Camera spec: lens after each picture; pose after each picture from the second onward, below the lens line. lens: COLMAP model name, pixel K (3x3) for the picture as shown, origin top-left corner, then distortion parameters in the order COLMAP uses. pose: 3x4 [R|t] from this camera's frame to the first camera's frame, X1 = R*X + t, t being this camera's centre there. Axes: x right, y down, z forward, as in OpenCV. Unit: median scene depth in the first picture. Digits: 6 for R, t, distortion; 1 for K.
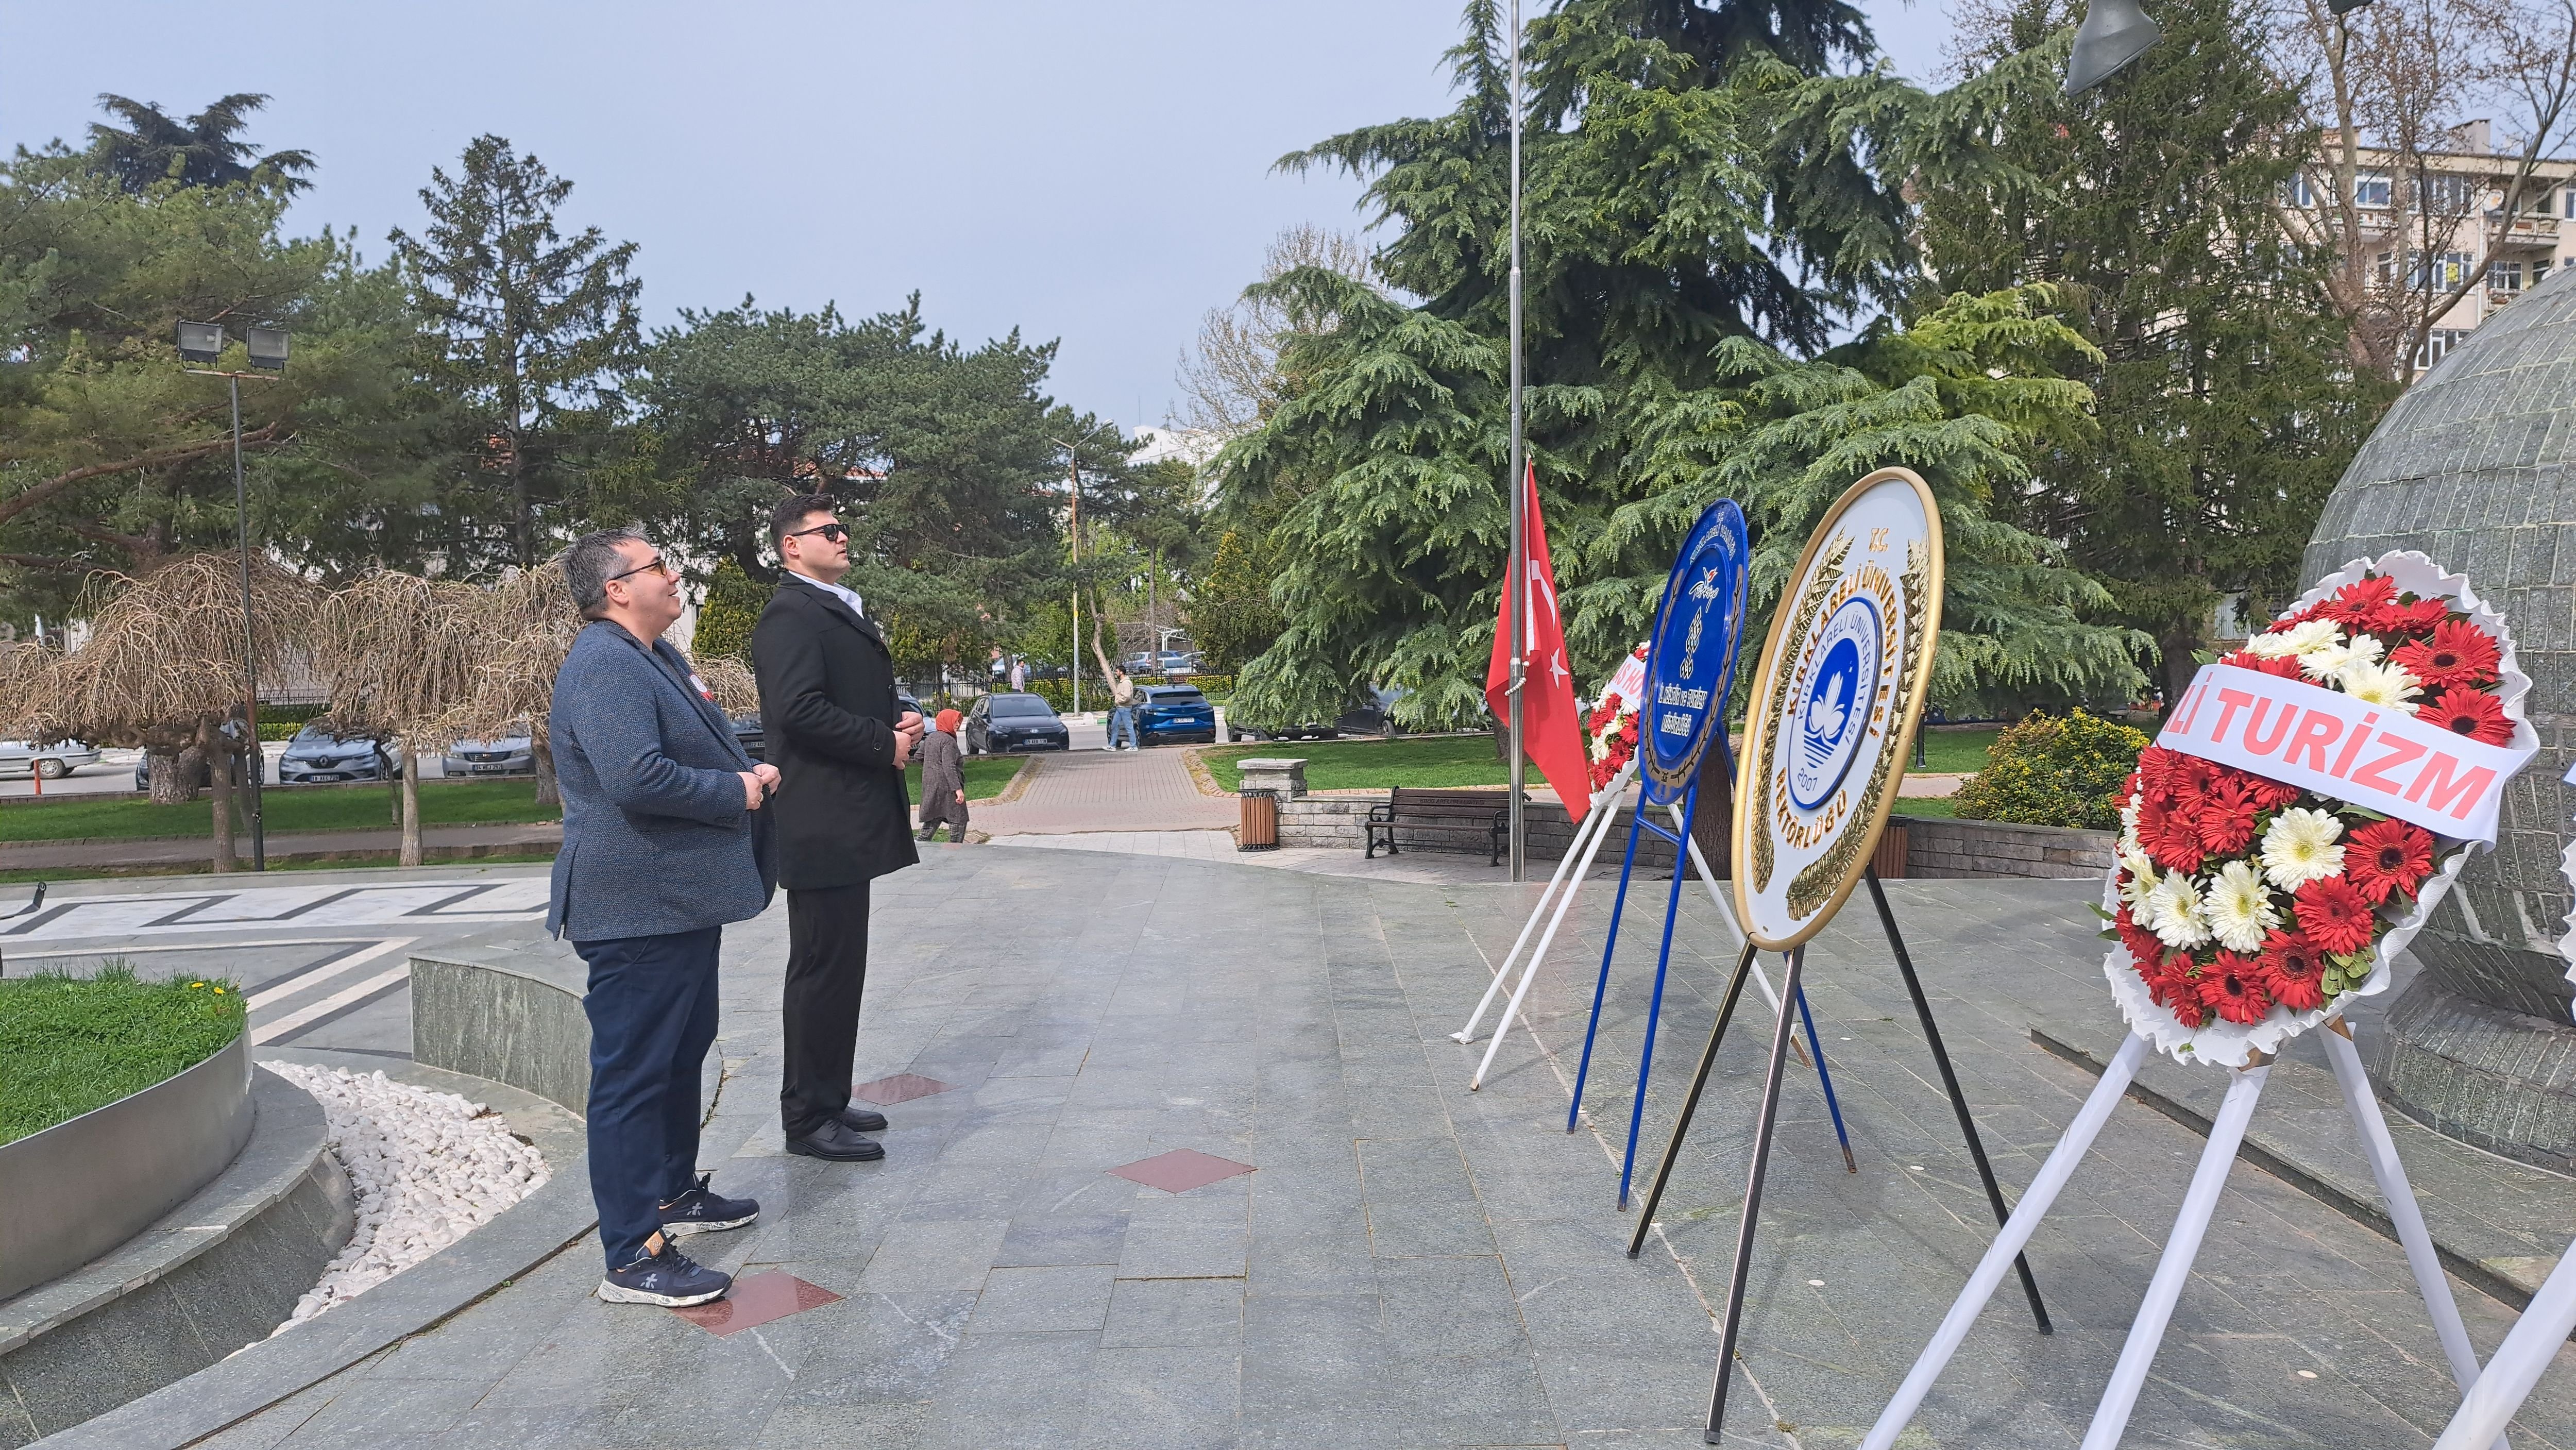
lens RADIAL K [[1856.1, 0, 1308.1], [0, 1856.1, 735.1], [0, 0, 1]] dist [0.099075, -0.100110]
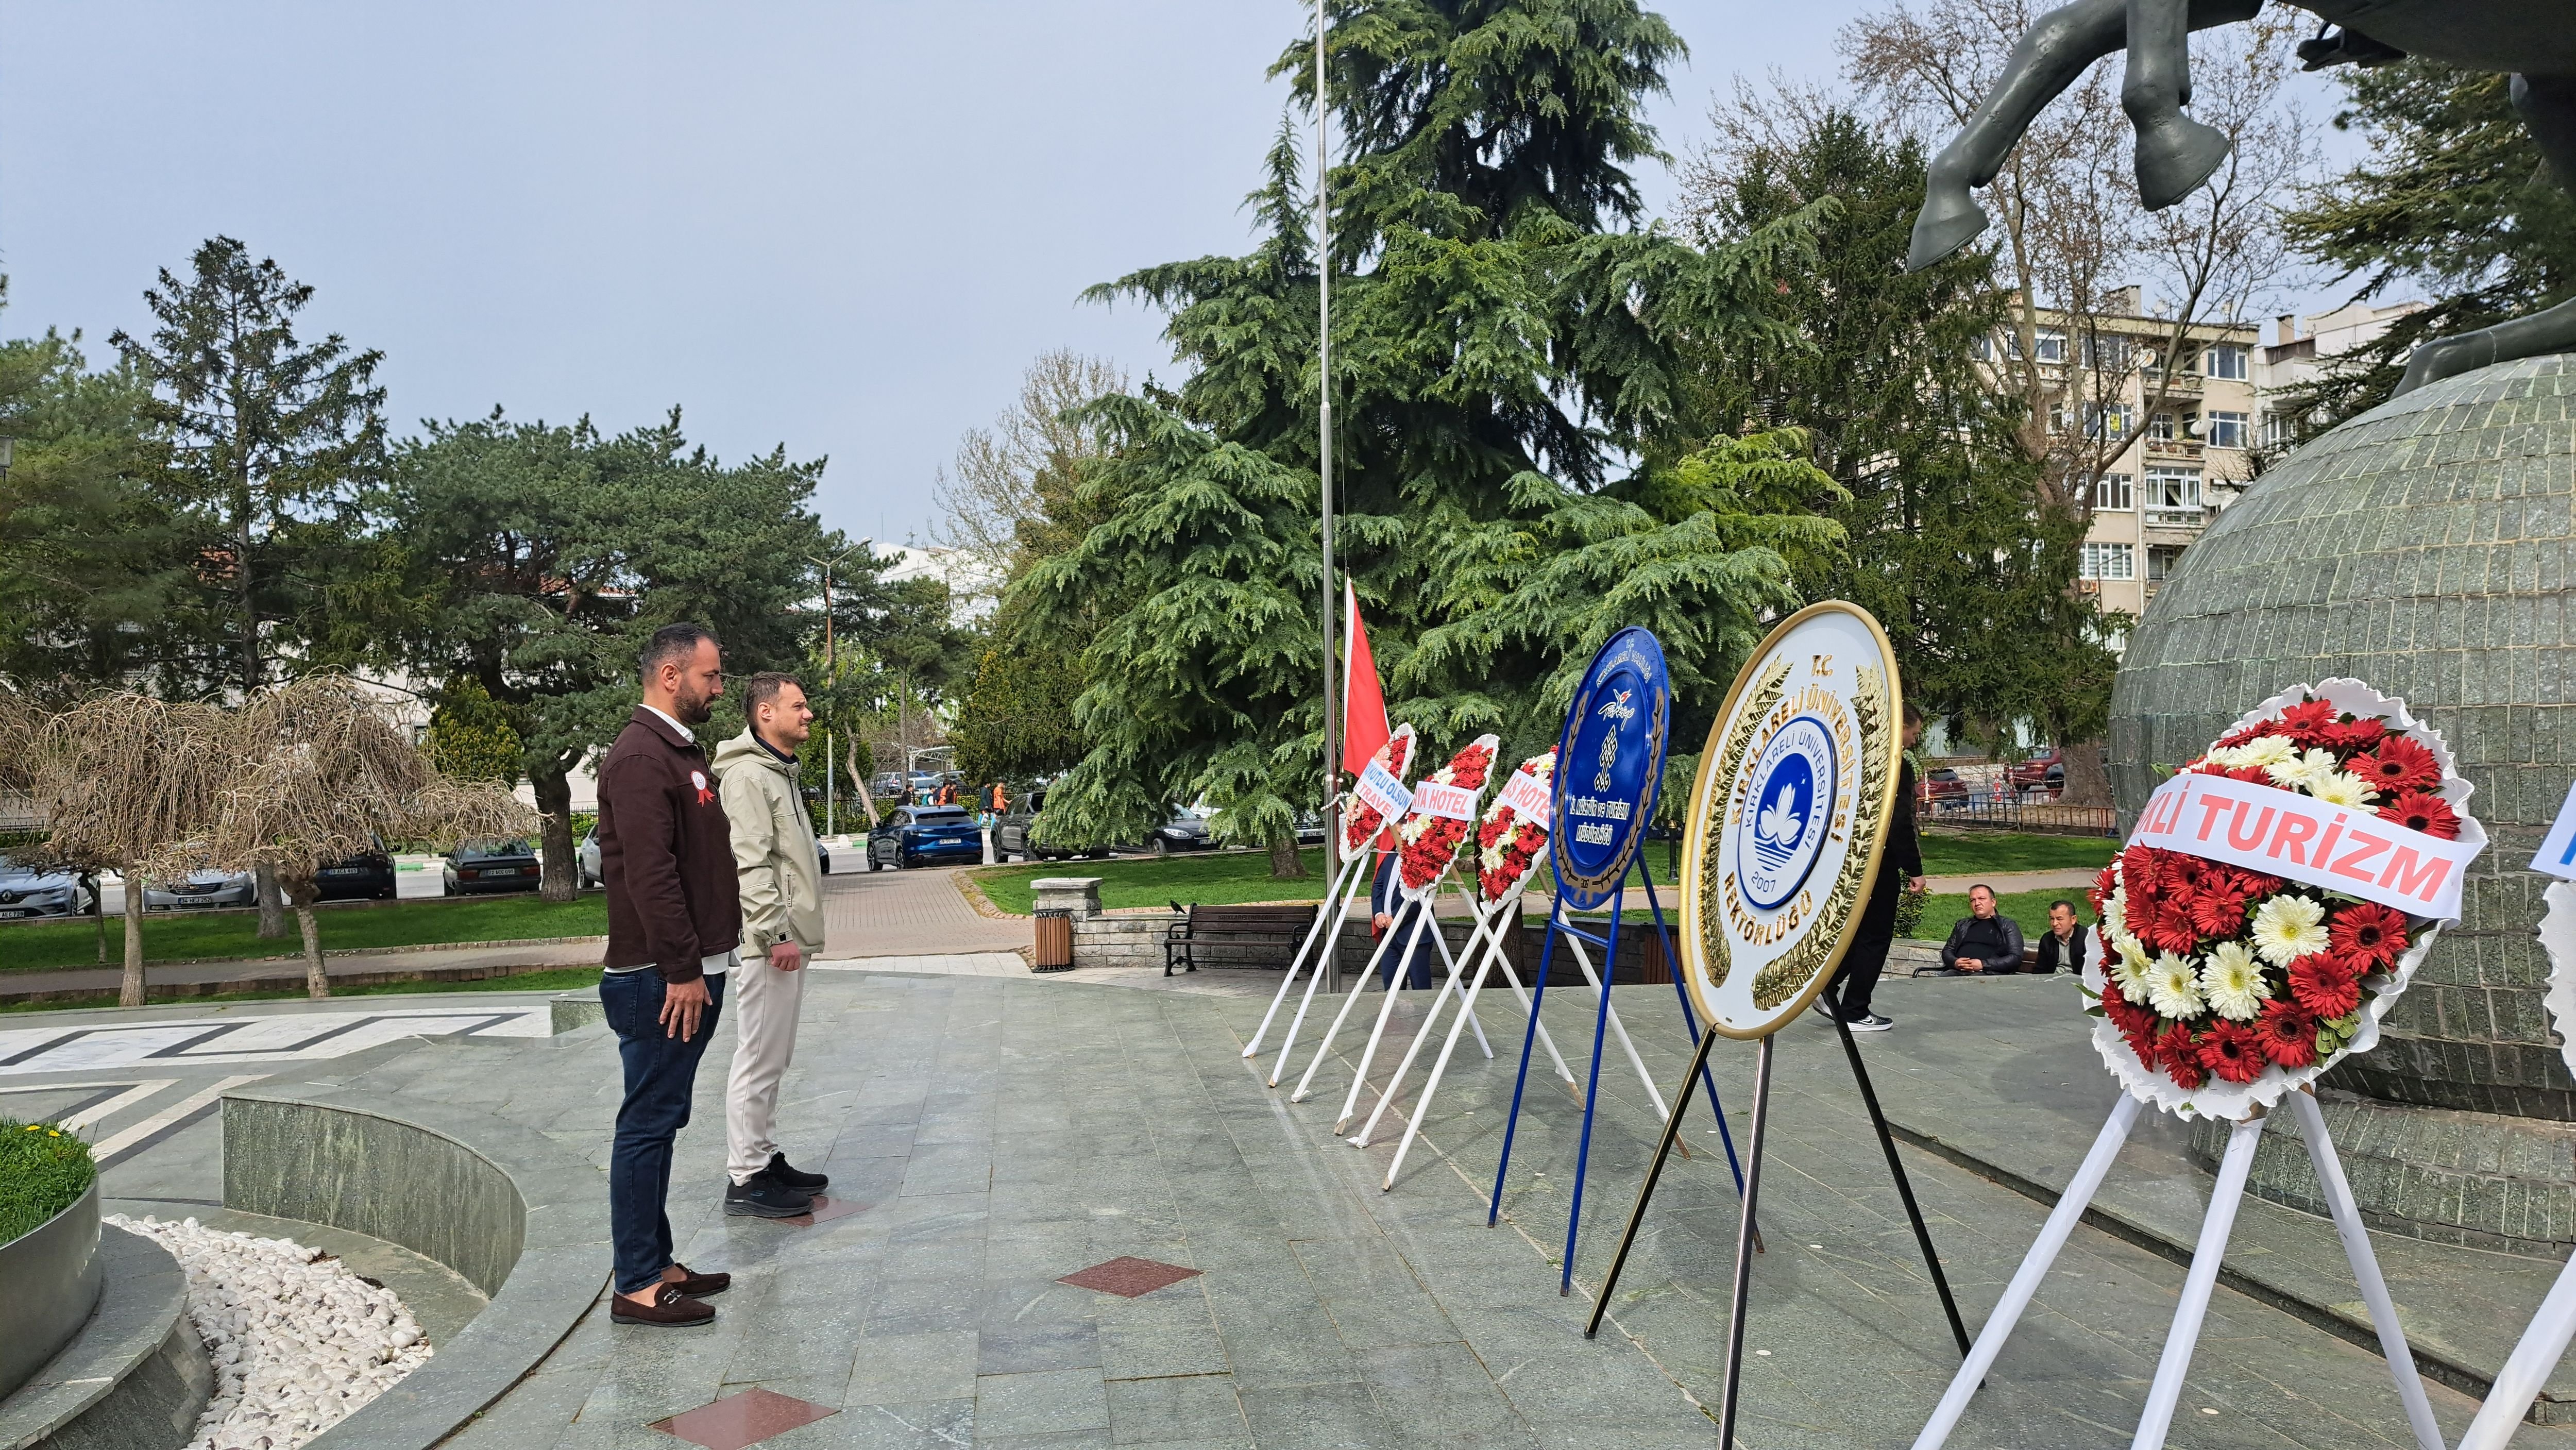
lens RADIAL K [[1856.1, 0, 1298.2], [0, 1856.1, 753.7], [0, 0, 1]] dist [0.099075, -0.100110]
pose [[0.991123, -0.002864, 0.132914, -0.037672], [0.010072, 0.998513, -0.053583, 0.001185], [-0.132563, 0.054446, 0.989678, -0.013755]]
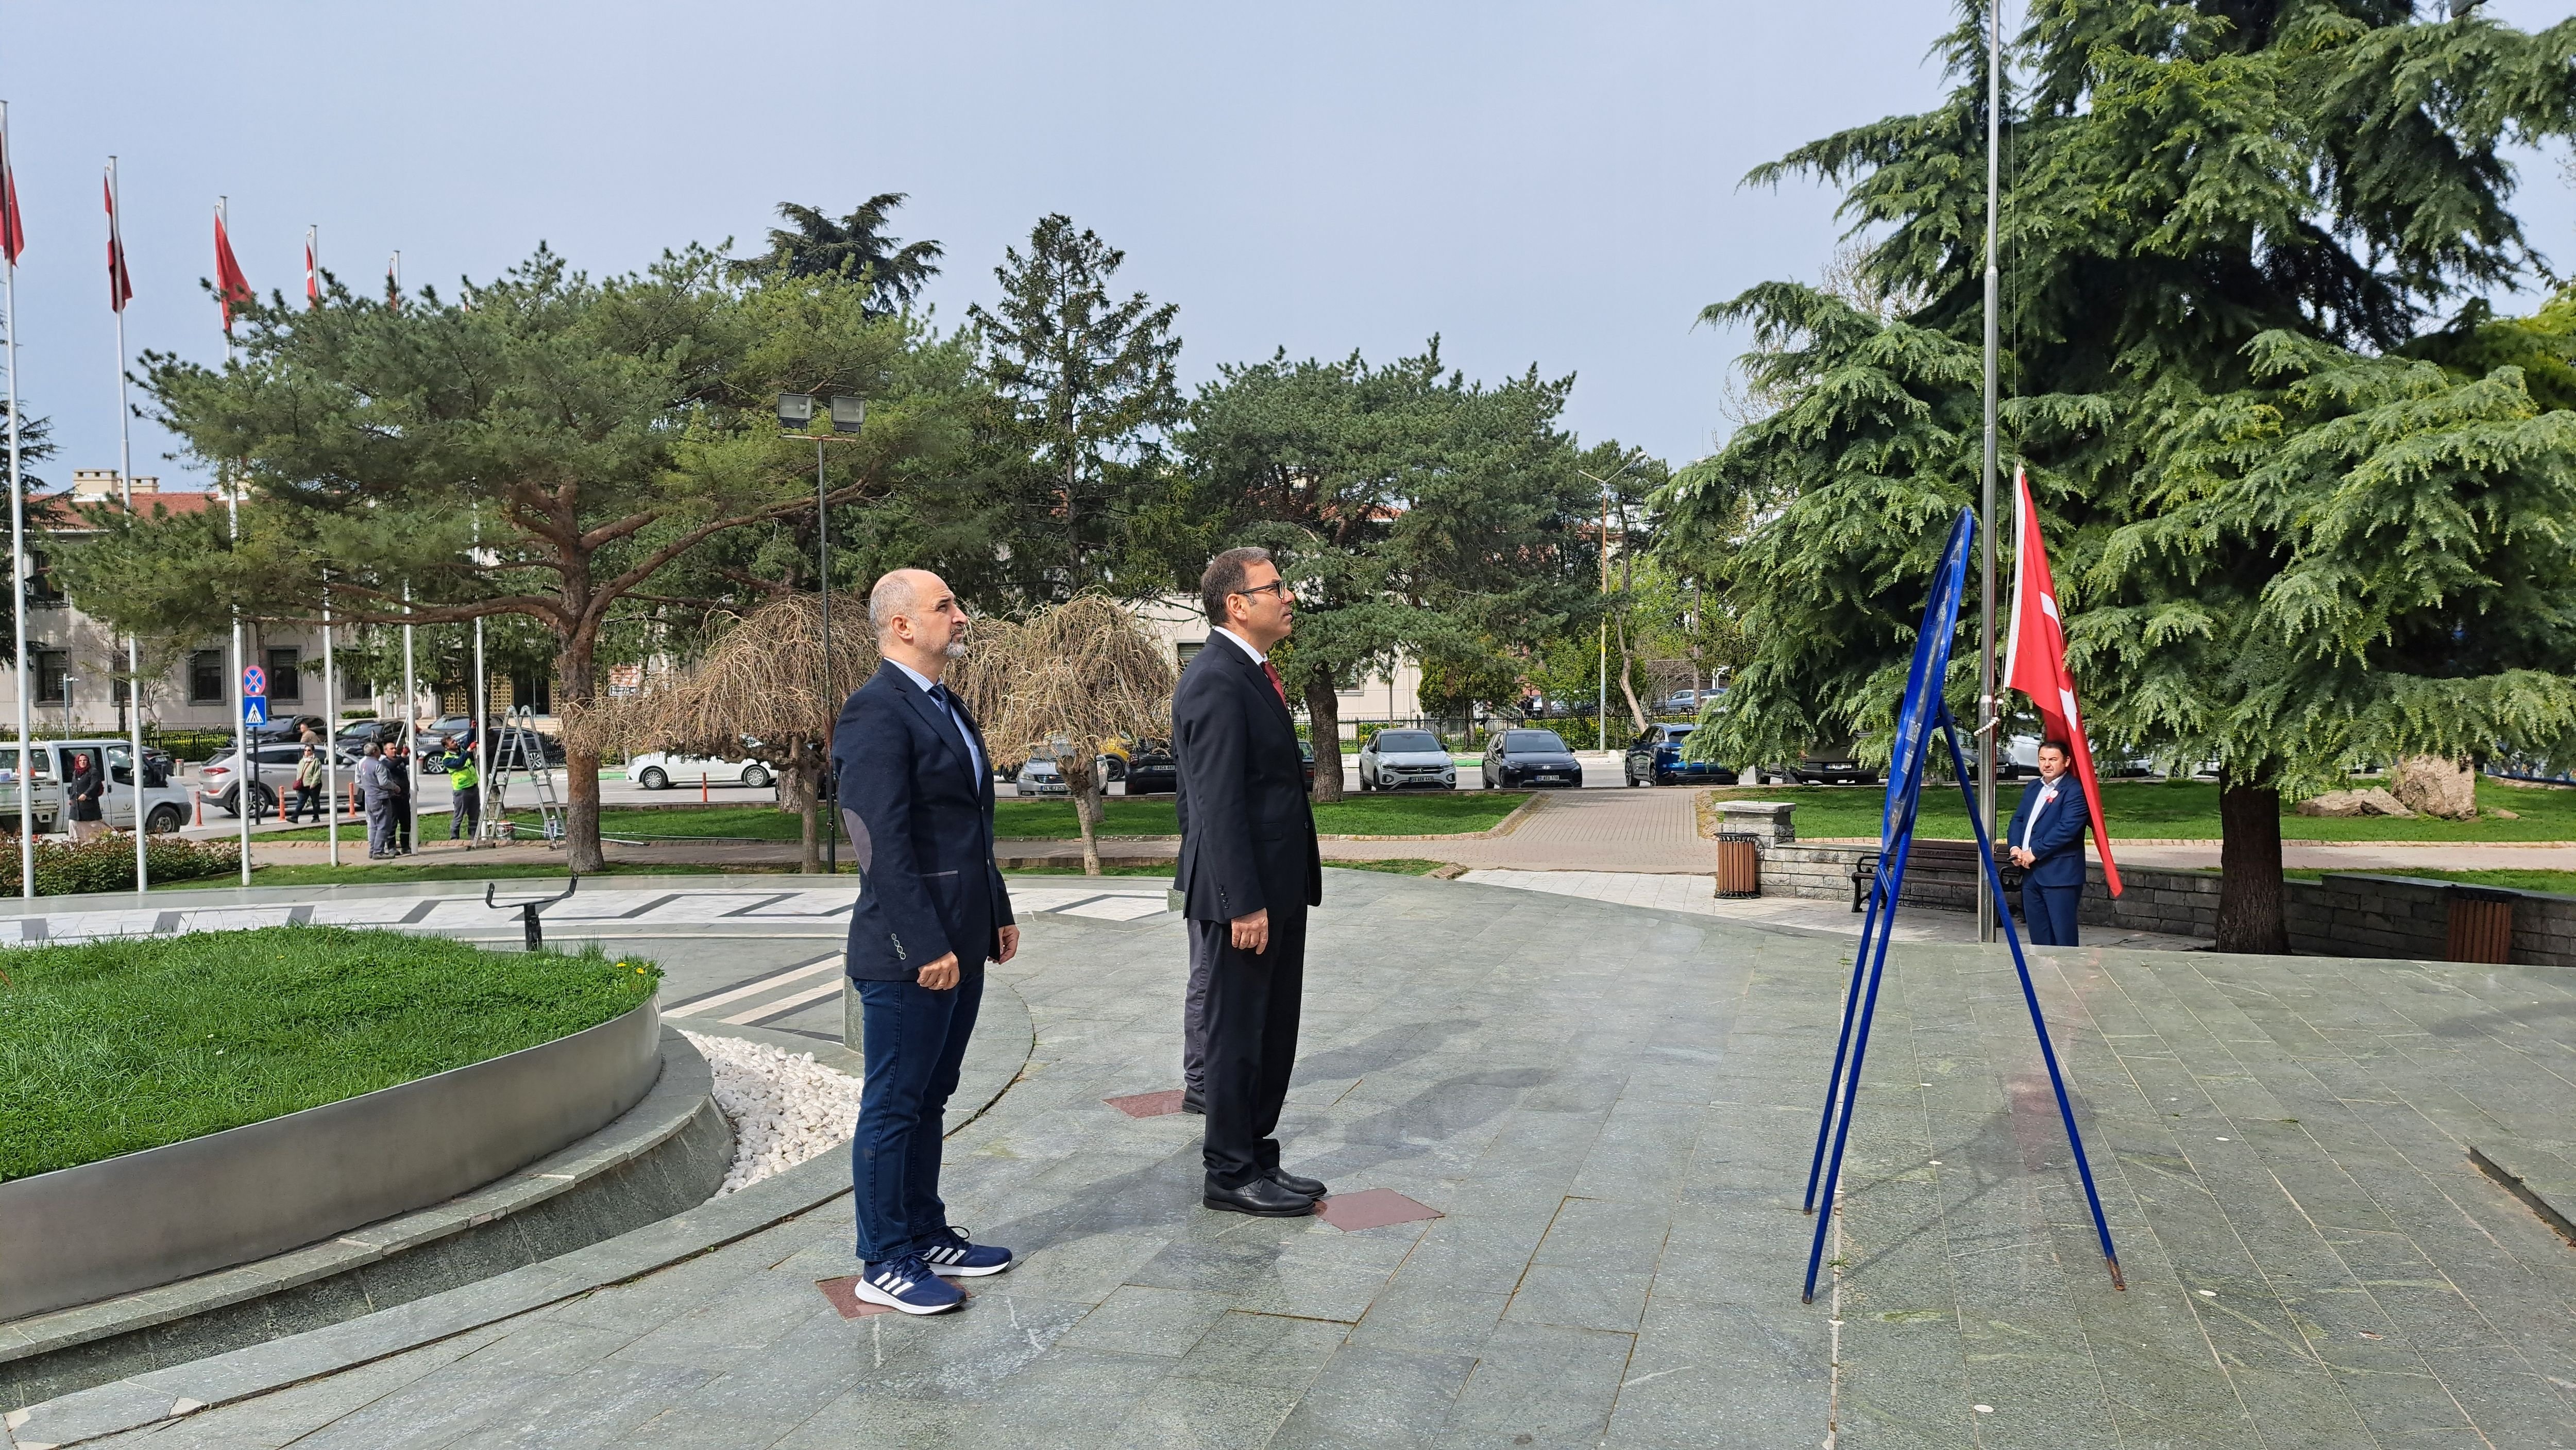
lens RADIAL K [[1856.1, 0, 1284.0], [0, 1856.1, 748.8], [0, 0, 1]] dist [0.099075, -0.100110]
pose [[0.950736, 0.019908, -0.309361, 0.063070], [-0.023955, 0.999670, -0.009288, 0.001085], [0.309074, 0.016241, 0.950899, 0.019162]]
